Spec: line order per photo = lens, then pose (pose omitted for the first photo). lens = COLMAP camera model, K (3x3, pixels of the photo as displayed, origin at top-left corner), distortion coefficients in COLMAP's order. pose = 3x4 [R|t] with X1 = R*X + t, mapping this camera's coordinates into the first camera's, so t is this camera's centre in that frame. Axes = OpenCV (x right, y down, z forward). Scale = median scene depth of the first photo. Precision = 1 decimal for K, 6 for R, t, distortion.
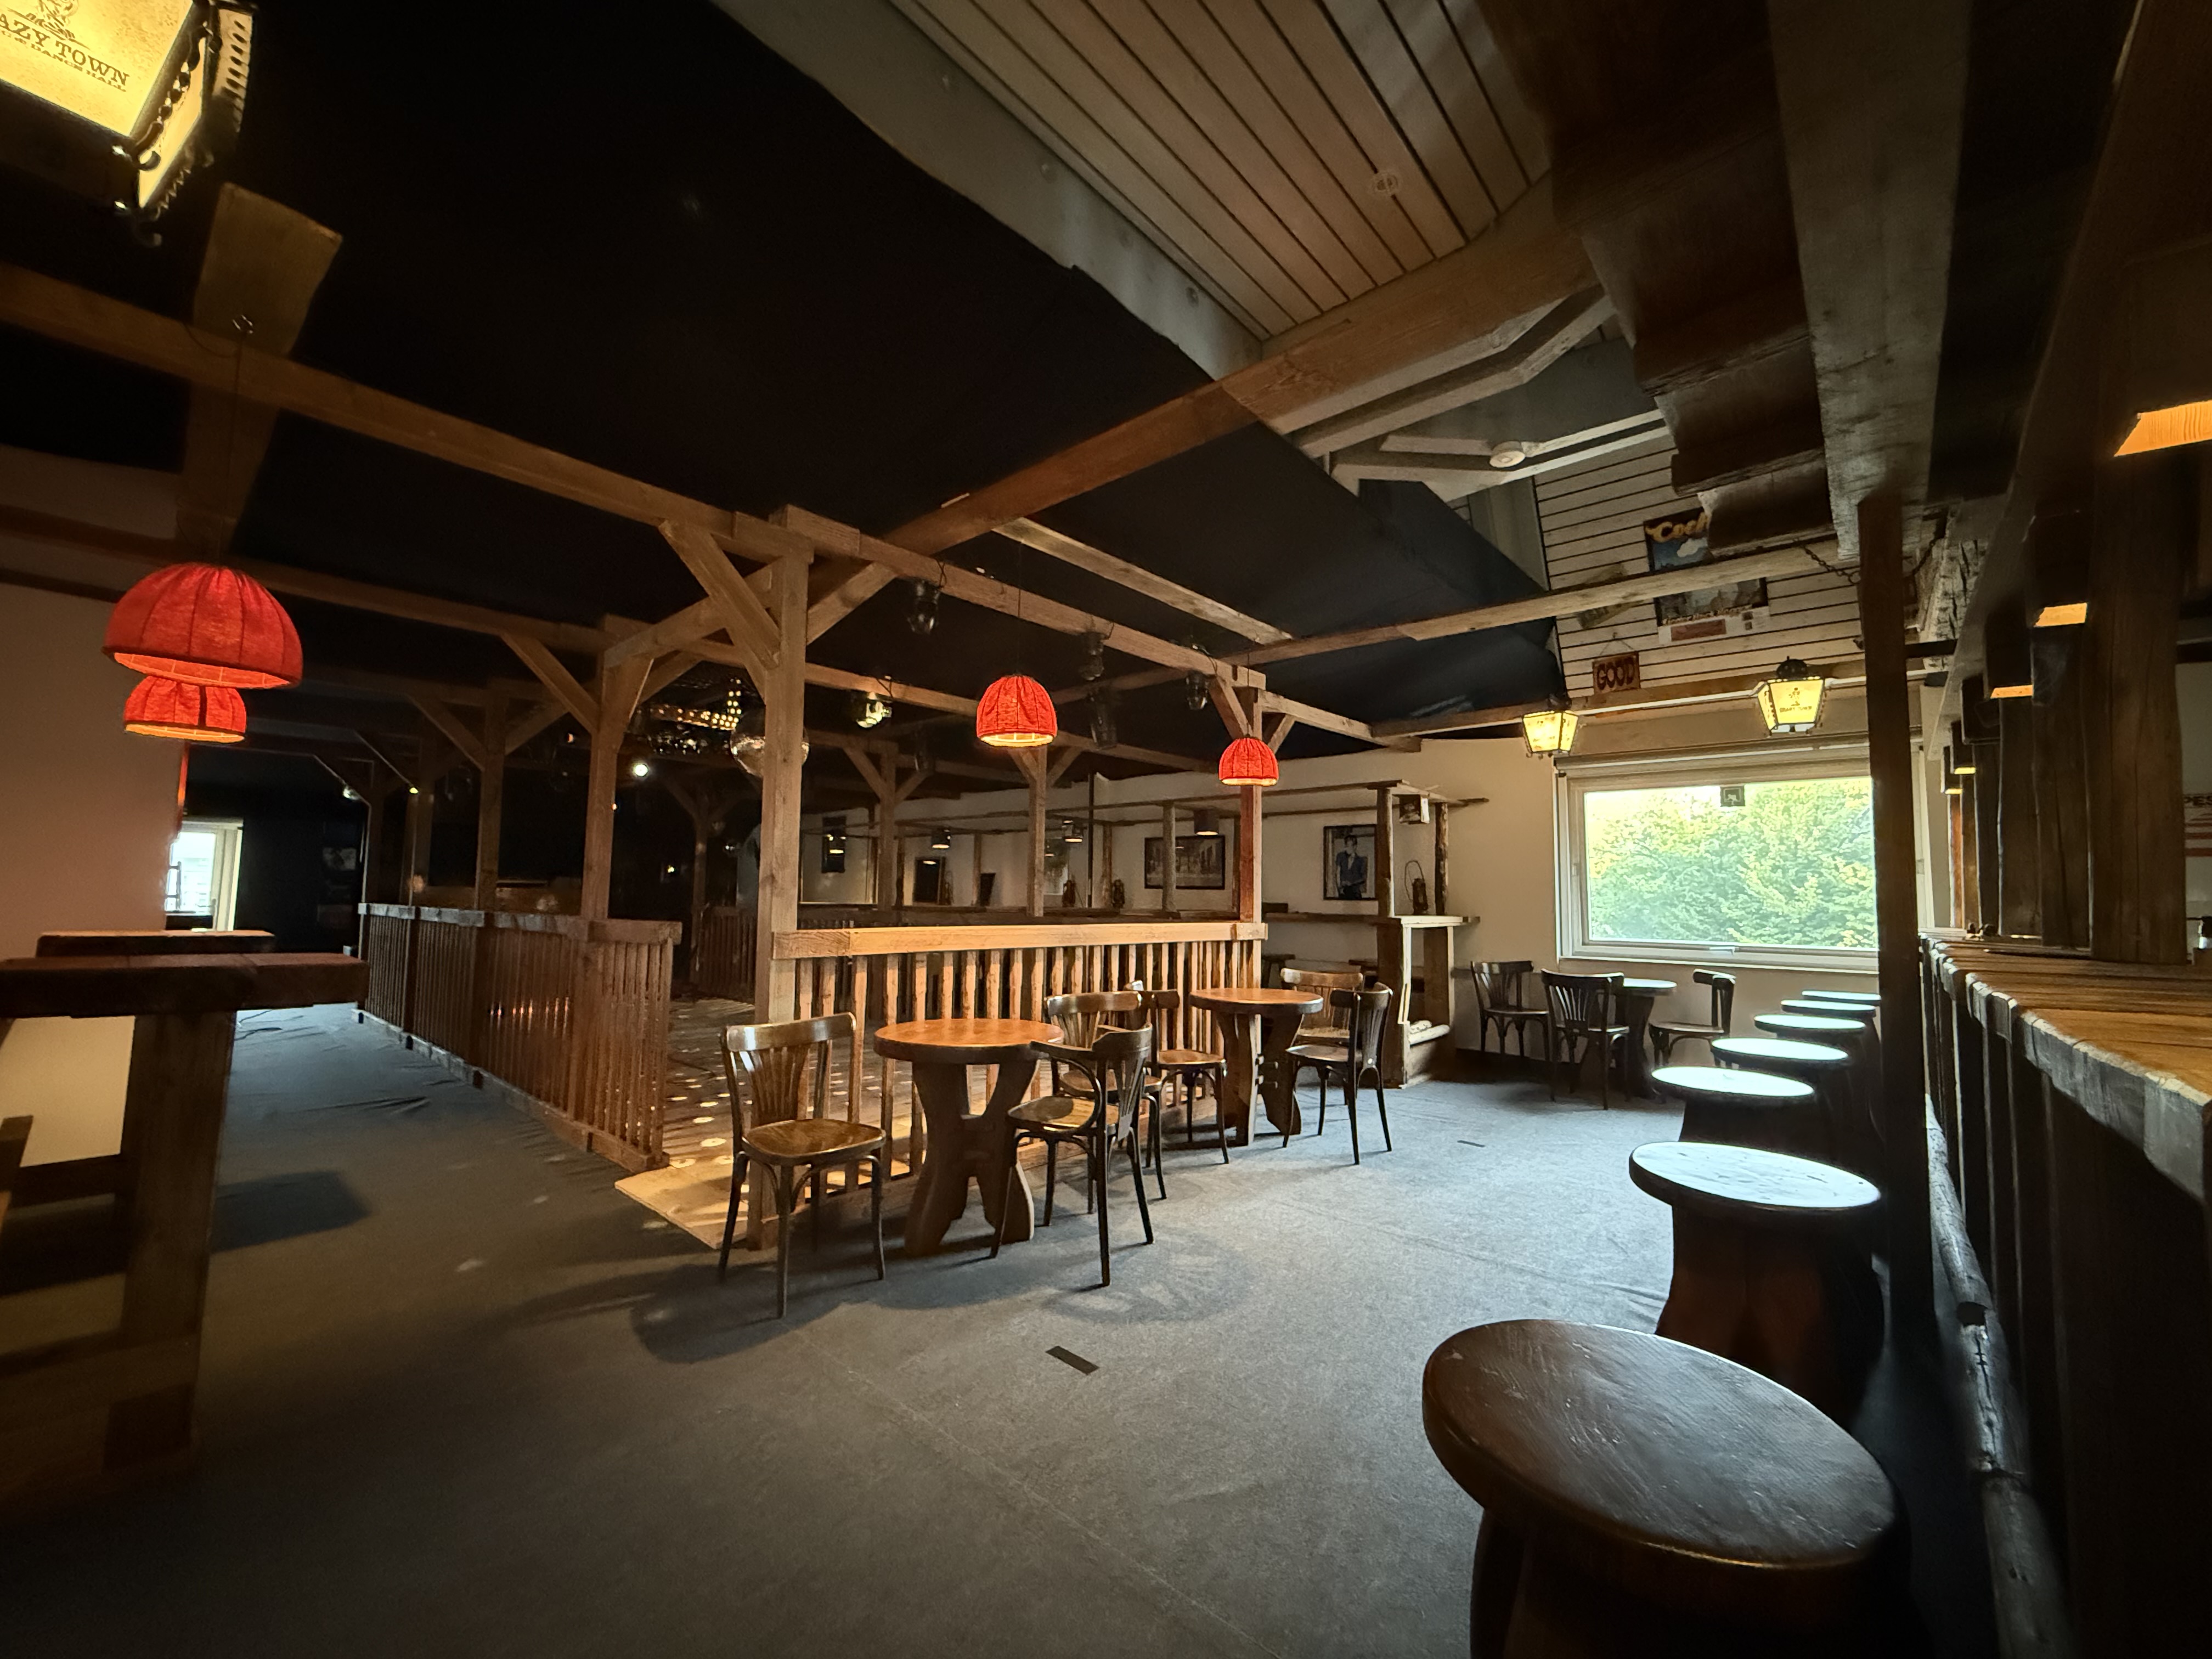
lens RADIAL K [[884.0, 0, 1106.5], [0, 884.0, 828.2], [0, 0, 1]] dist [-0.013744, -0.000004]
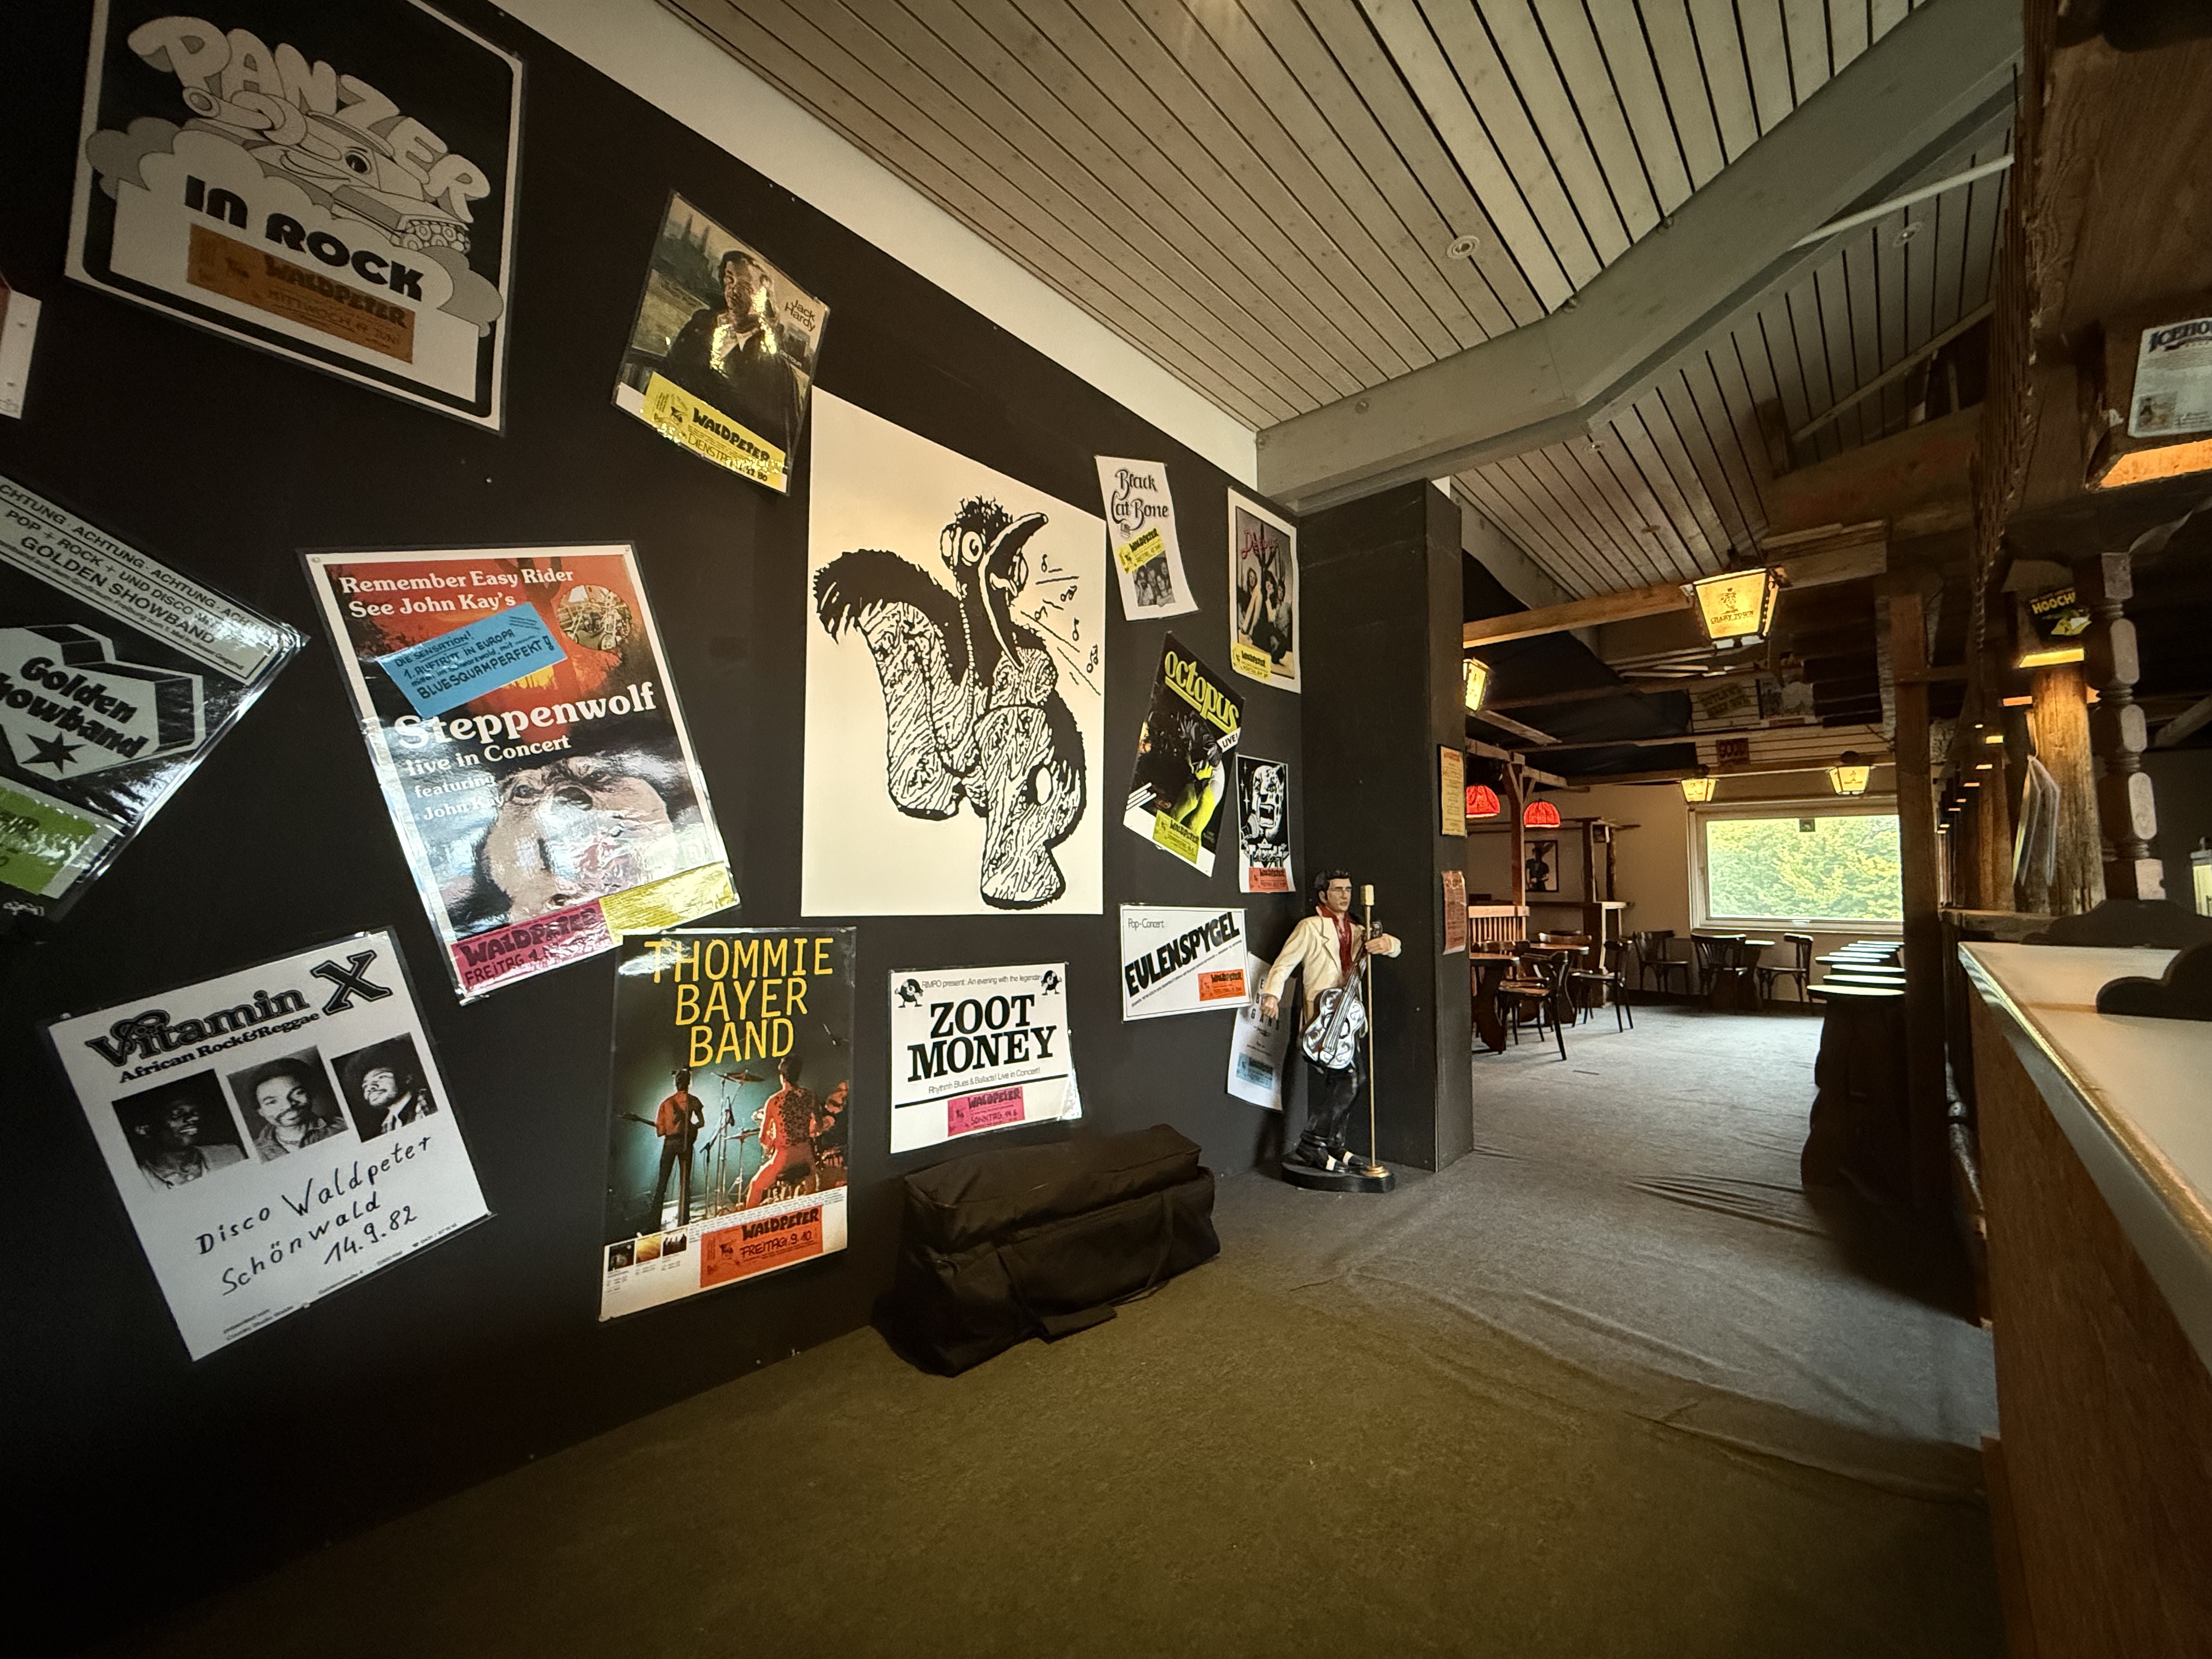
lens RADIAL K [[884.0, 0, 1104.3], [0, 884.0, 834.1], [0, 0, 1]] dist [-0.013744, -0.000004]
pose [[0.999811, -0.002616, -0.019270, -0.535589], [0.002995, 0.999803, 0.019628, -0.057762], [0.019215, -0.019682, 0.999622, -0.616483]]
